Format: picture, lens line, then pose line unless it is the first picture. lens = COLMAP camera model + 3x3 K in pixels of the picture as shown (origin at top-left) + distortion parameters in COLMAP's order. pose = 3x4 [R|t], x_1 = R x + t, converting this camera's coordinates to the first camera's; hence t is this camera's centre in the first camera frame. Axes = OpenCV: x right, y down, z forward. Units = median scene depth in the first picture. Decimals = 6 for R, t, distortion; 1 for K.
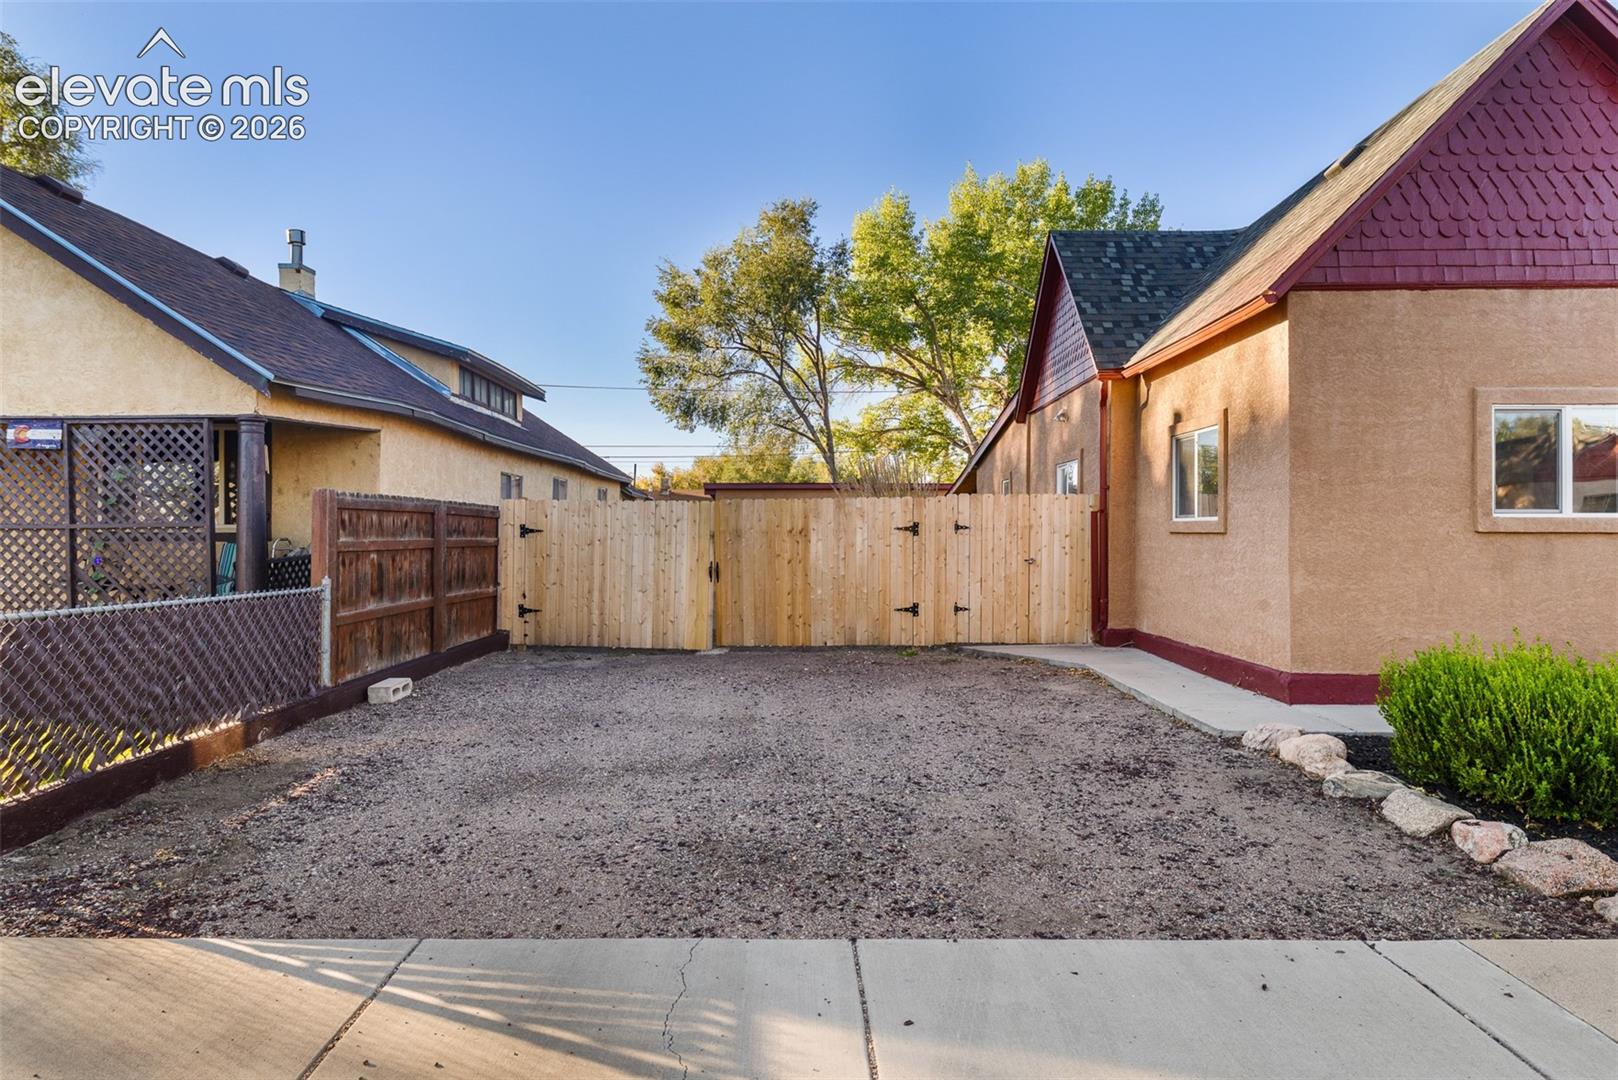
lens RADIAL K [[952.9, 0, 804.4], [0, 952.9, 532.1], [0, 0, 1]] dist [0.011933, -0.009822]
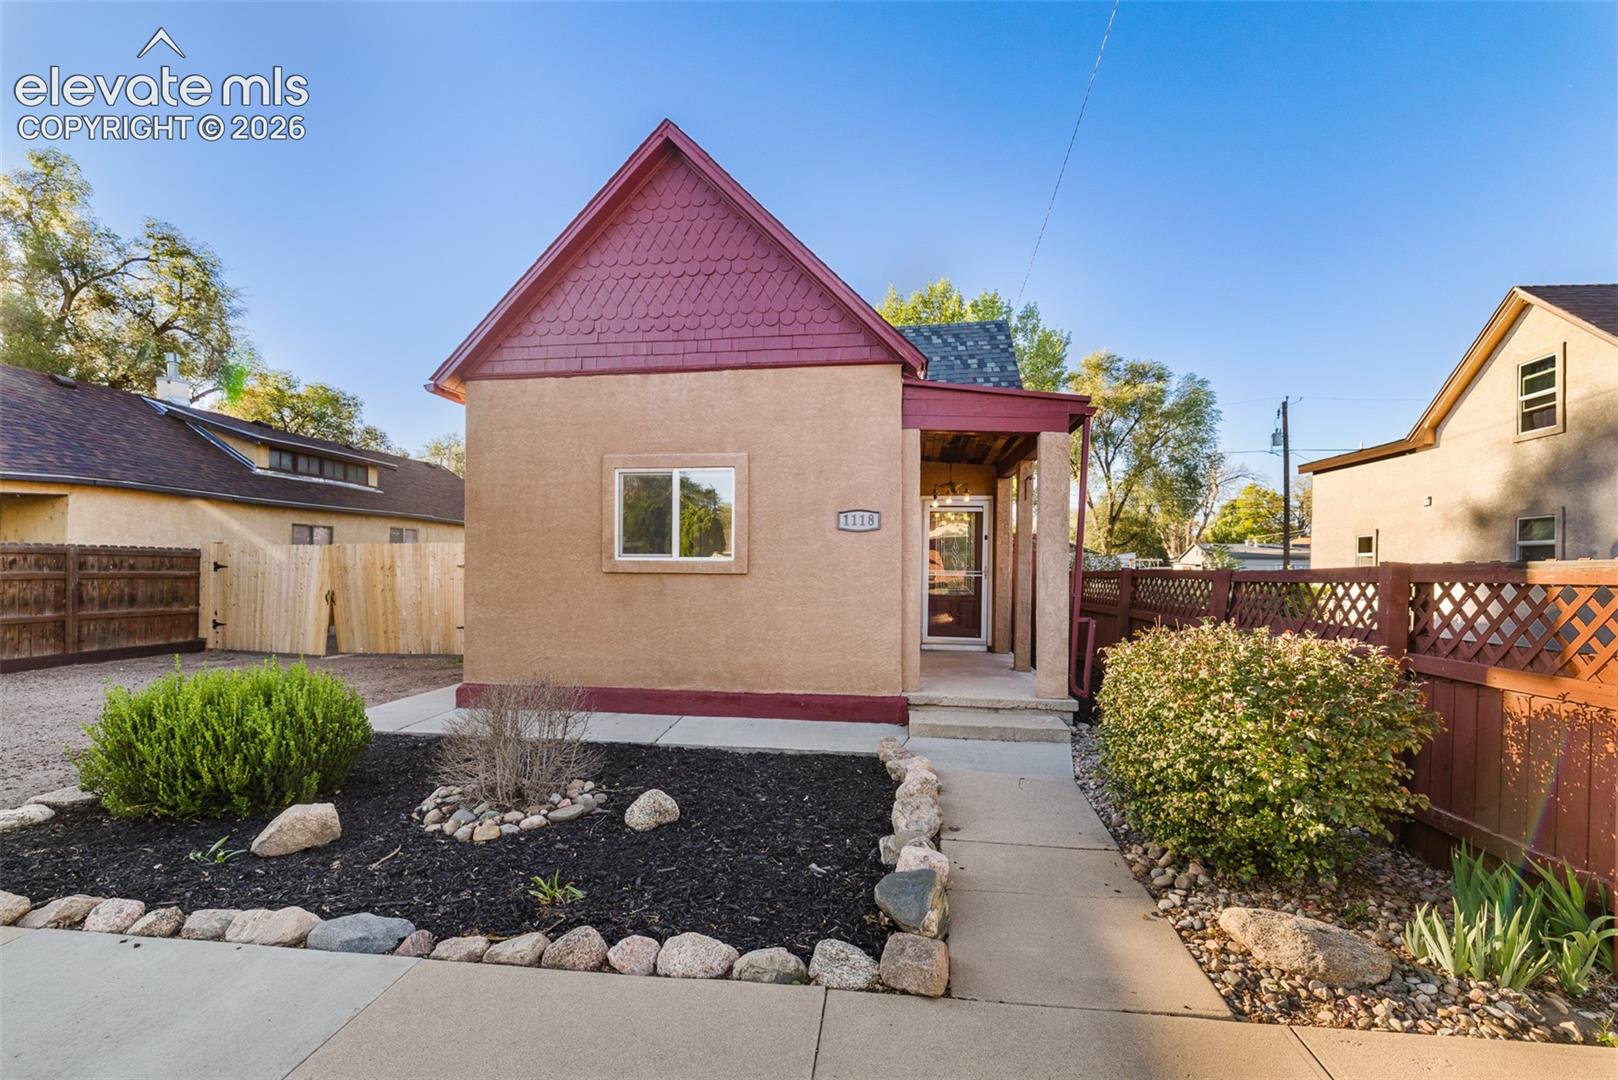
lens RADIAL K [[716.4, 0, 806.1], [0, 716.4, 569.9], [0, 0, 1]] dist [-0.003165, 0.001854]
pose [[0.992658, 0.005690, -0.120822, 0.686476], [-0.005176, 0.999976, 0.004567, -0.005645], [0.120845, -0.003908, 0.992664, 0.073700]]
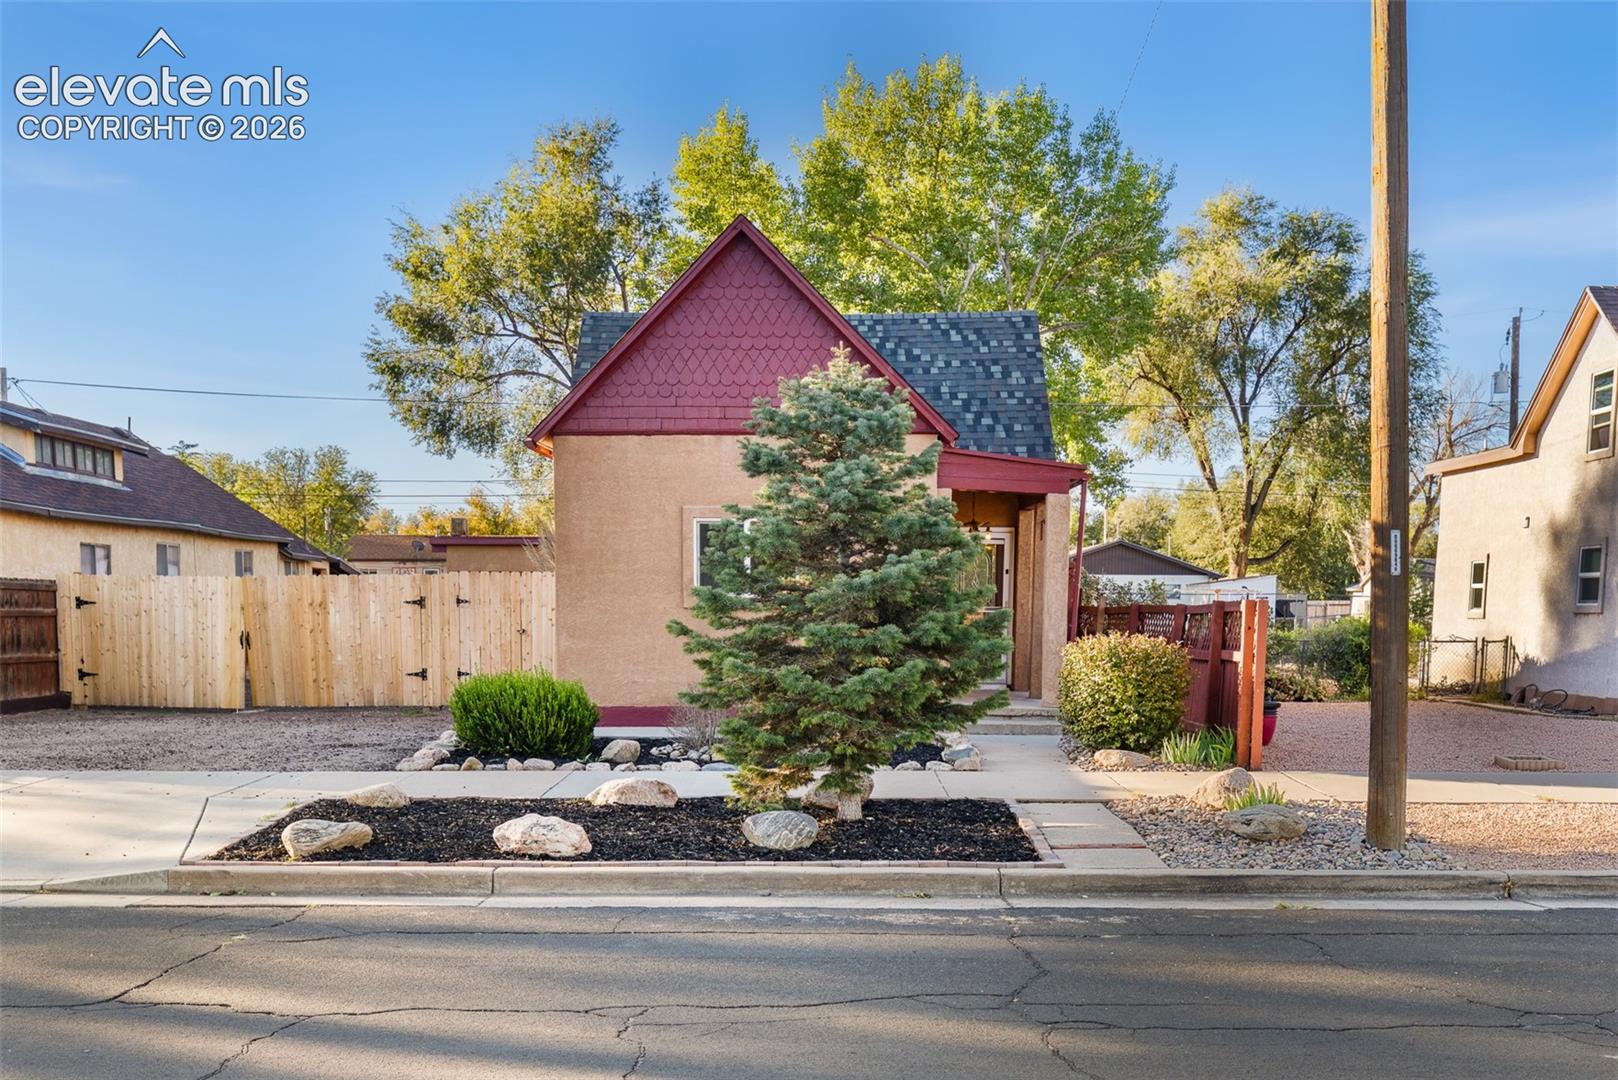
lens RADIAL K [[1641.8, 0, 820.7], [0, 1641.8, 854.8], [0, 0, 1]] dist [0.003173, 0.000000]
pose [[0.999984, 0.003990, 0.003923, 0.576173], [-0.004542, 0.988239, 0.152849, -0.007450], [-0.003267, -0.152864, 0.988242, -0.963398]]
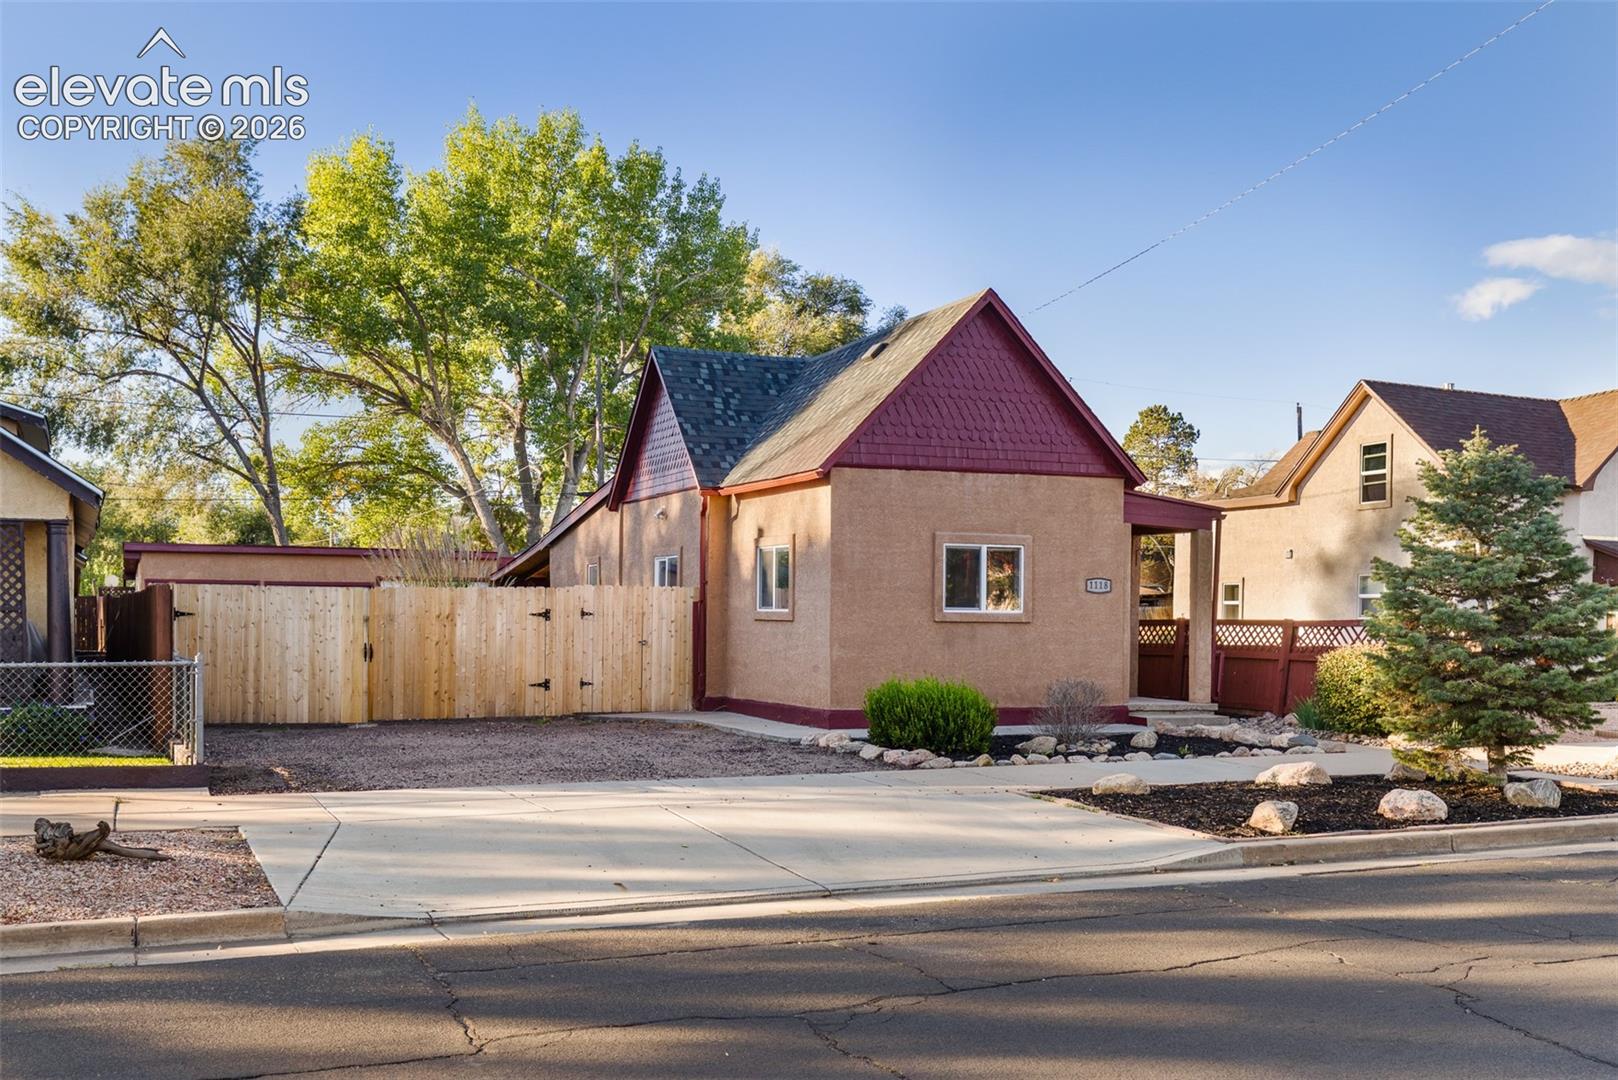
lens RADIAL K [[1641.8, 0, 808.8], [0, 1641.8, 635.3], [0, 0, 1]] dist [0.003173, 0.000000]
pose [[0.911766, 0.002313, 0.410703, -0.404122], [-0.008525, 0.999875, 0.013294, -0.007516], [-0.410621, -0.015622, 0.911672, -0.923934]]
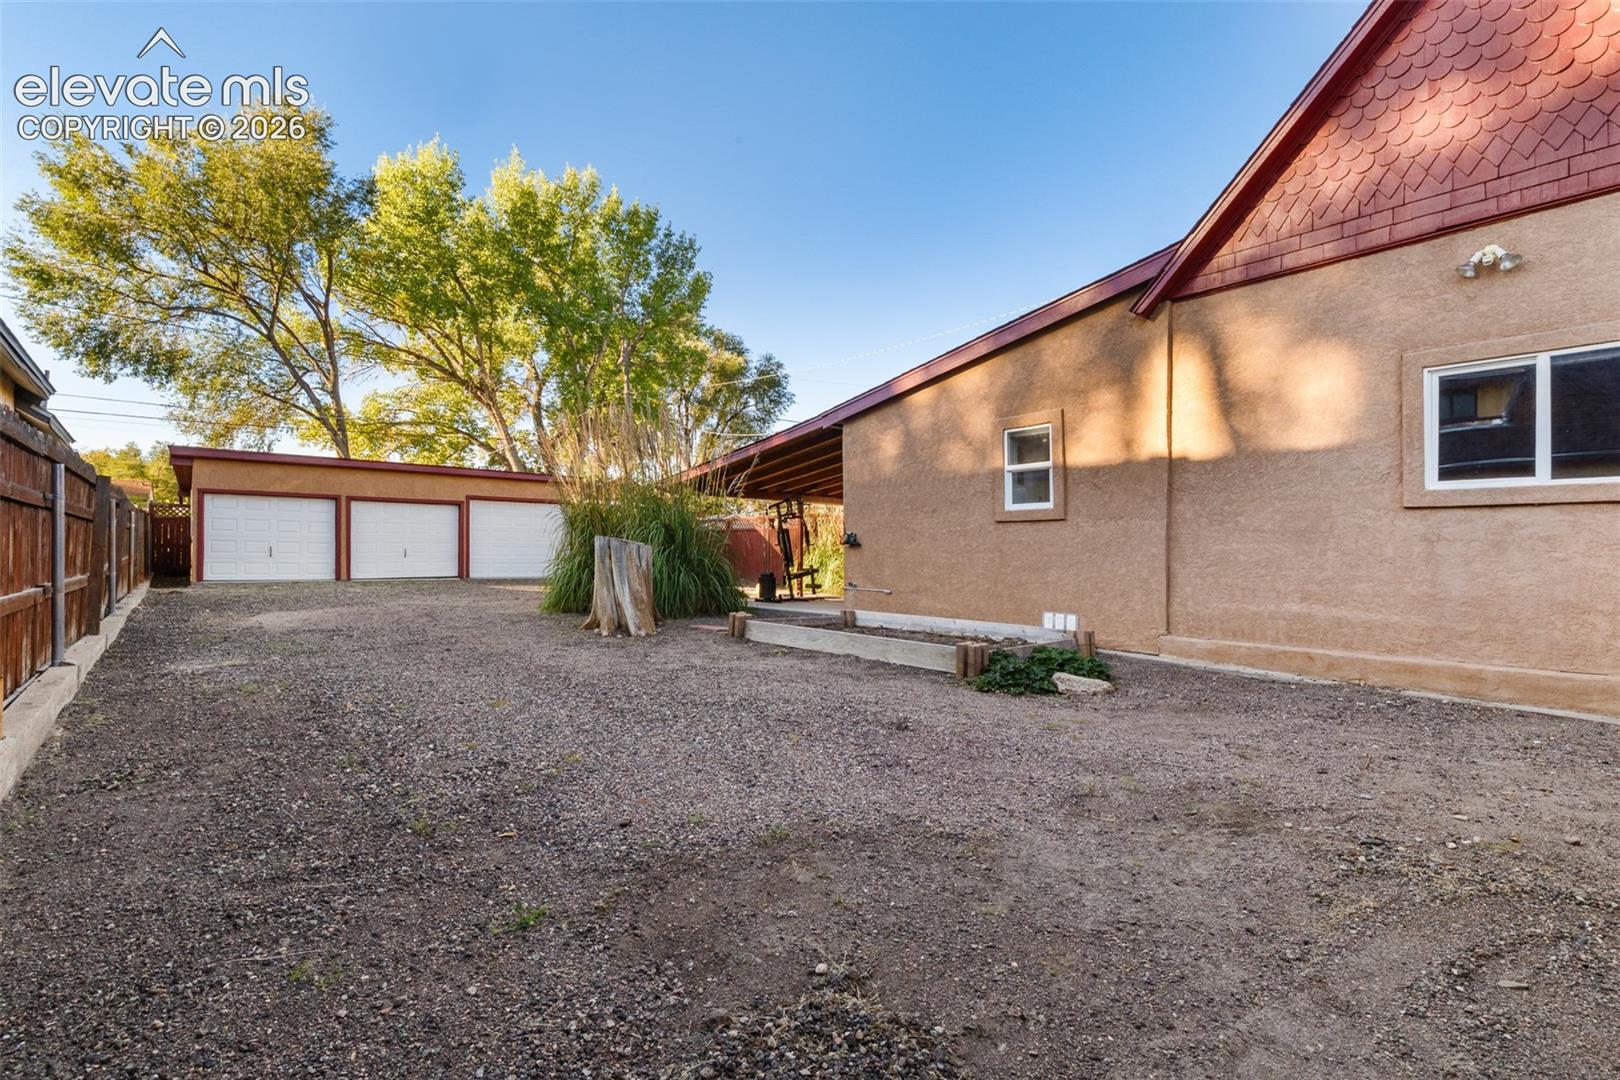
lens RADIAL K [[717.3, 0, 792.3], [0, 717.3, 538.2], [0, 0, 1]] dist [-0.003165, 0.001854]
pose [[0.765722, 0.017719, 0.642928, -0.261558], [-0.011774, 0.999839, -0.013531, 0.027072], [-0.643064, 0.002791, 0.765807, 1.079645]]
